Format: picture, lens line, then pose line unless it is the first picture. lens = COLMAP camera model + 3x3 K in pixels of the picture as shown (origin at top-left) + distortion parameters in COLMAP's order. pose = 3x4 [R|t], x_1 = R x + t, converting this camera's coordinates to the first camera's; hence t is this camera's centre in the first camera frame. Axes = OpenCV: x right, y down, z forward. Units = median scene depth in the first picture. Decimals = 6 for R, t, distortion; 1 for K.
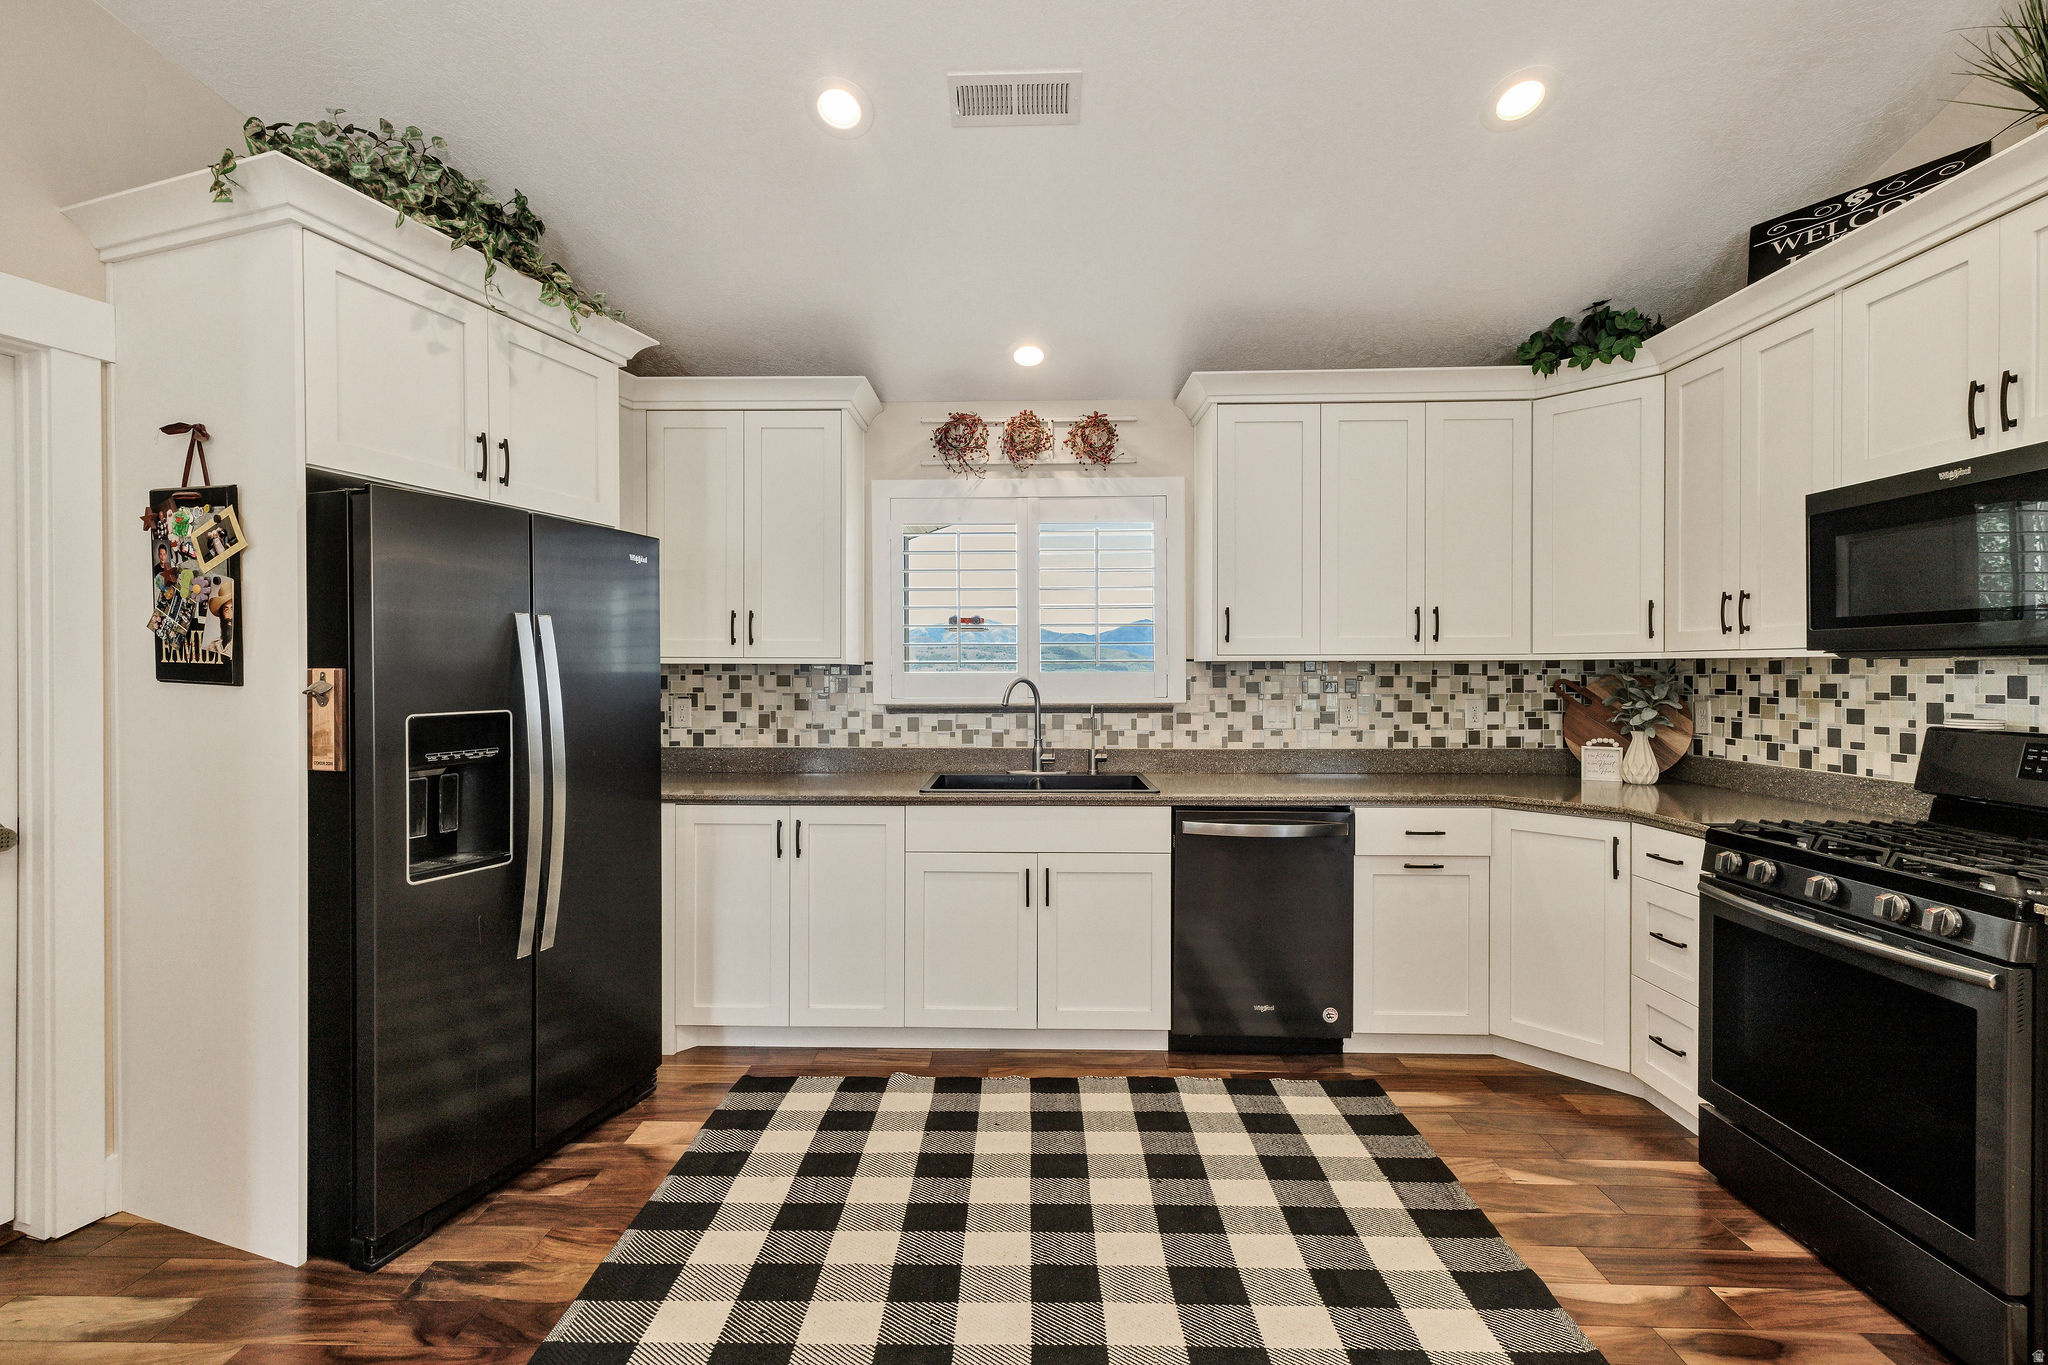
lens RADIAL K [[899.4, 0, 1022.7], [0, 899.4, 677.2], [0, 0, 1]] dist [-0.000917, -0.000598]
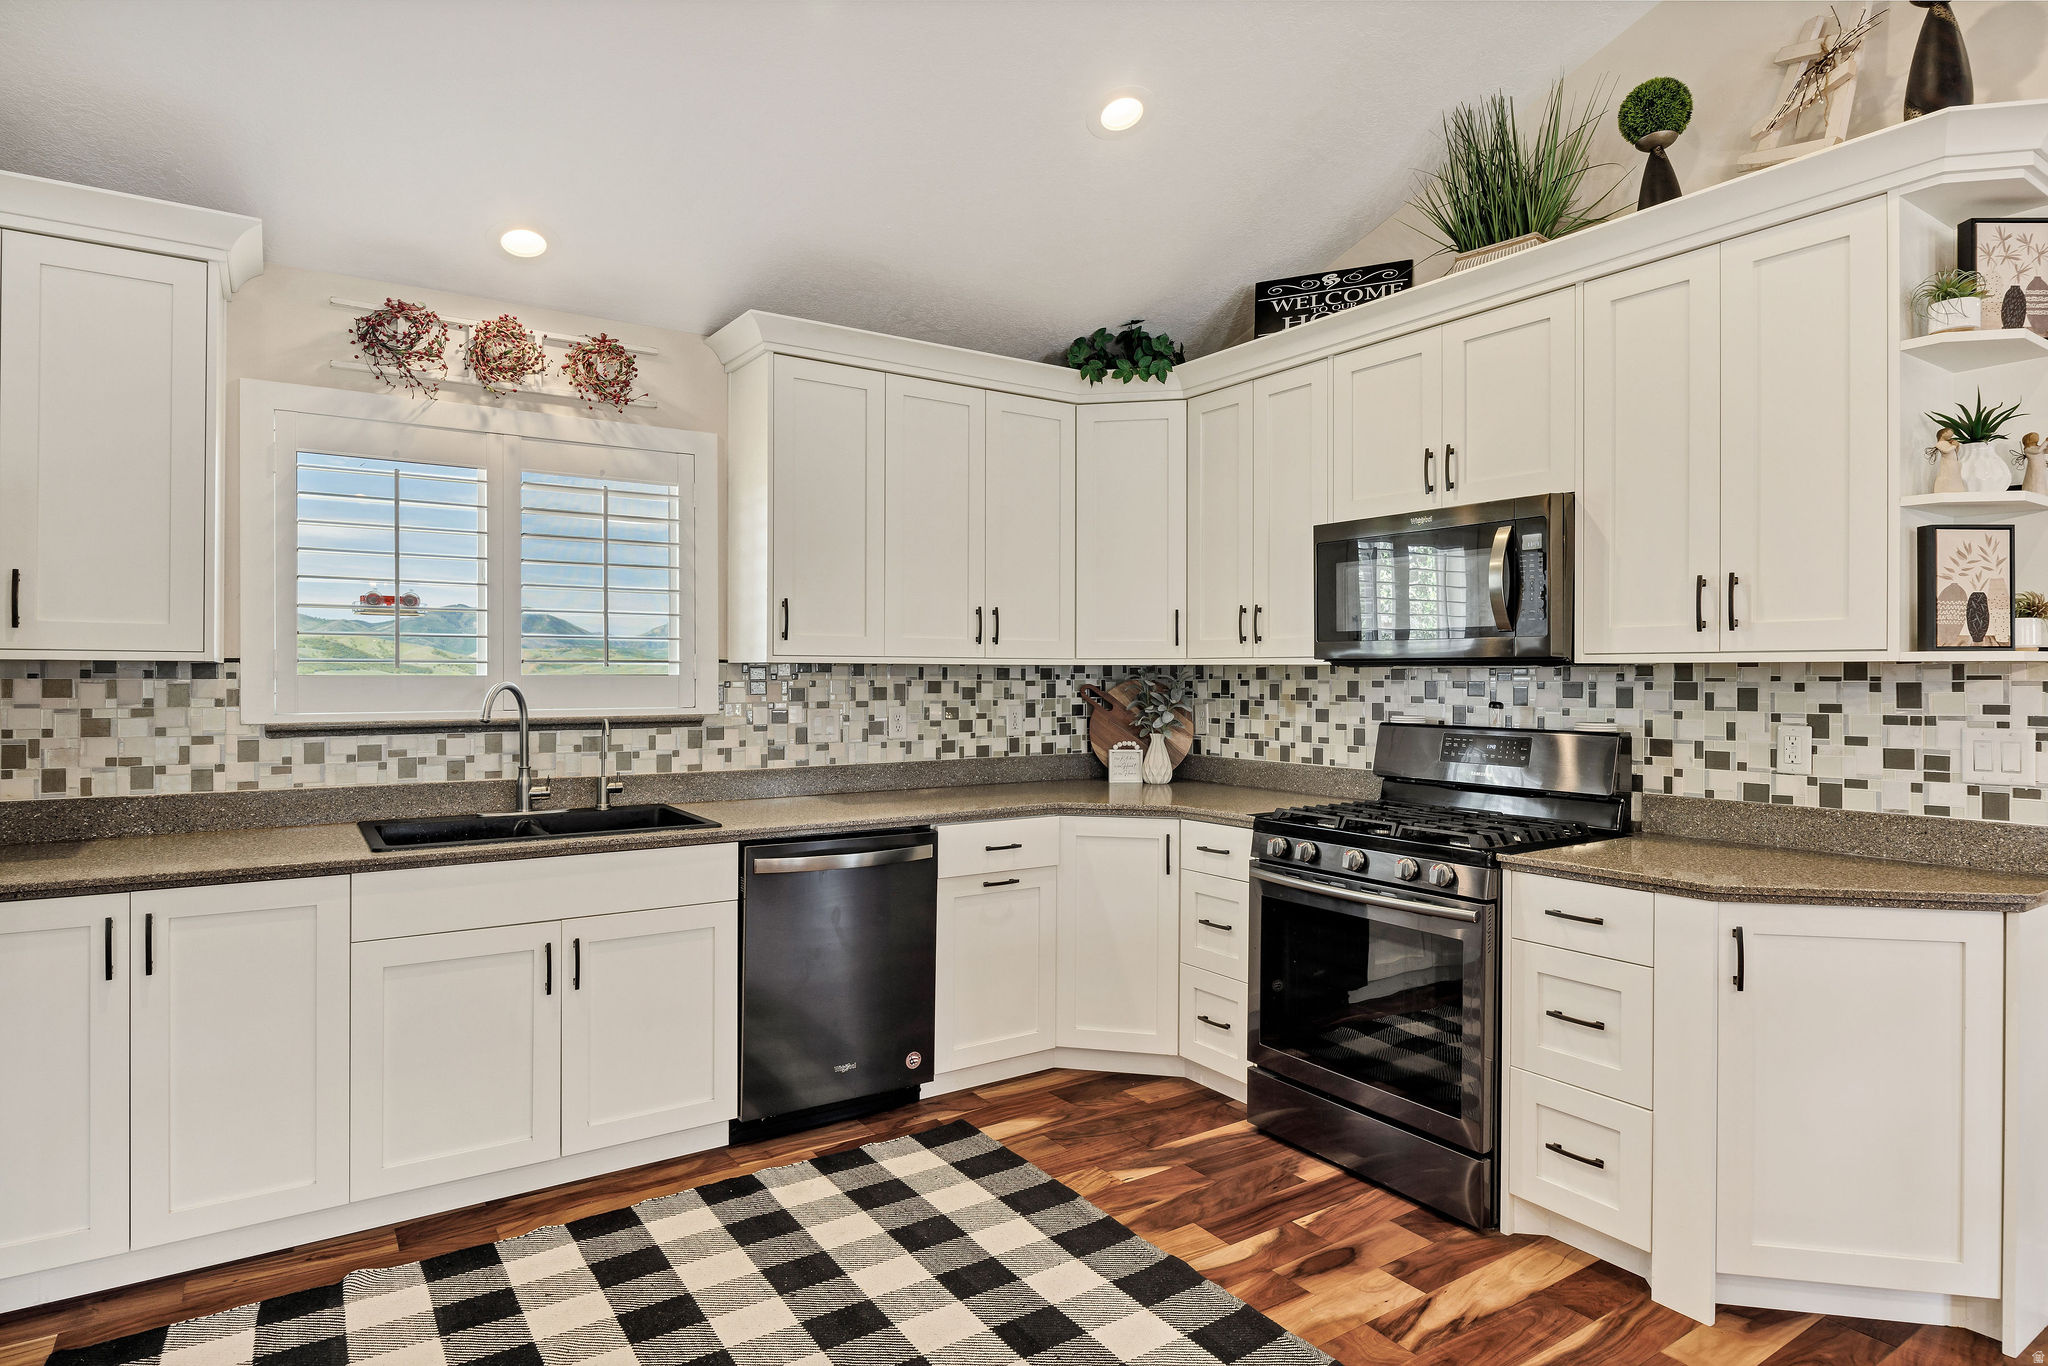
lens RADIAL K [[1075.8, 0, 1069.1], [0, 1075.8, 678.3], [0, 0, 1]] dist [-0.024749, 0.002917]
pose [[0.812842, 0.001911, 0.582482, -0.146280], [0.000199, 0.999994, -0.003558, -0.000061], [-0.582485, 0.003008, 0.812836, 0.040306]]
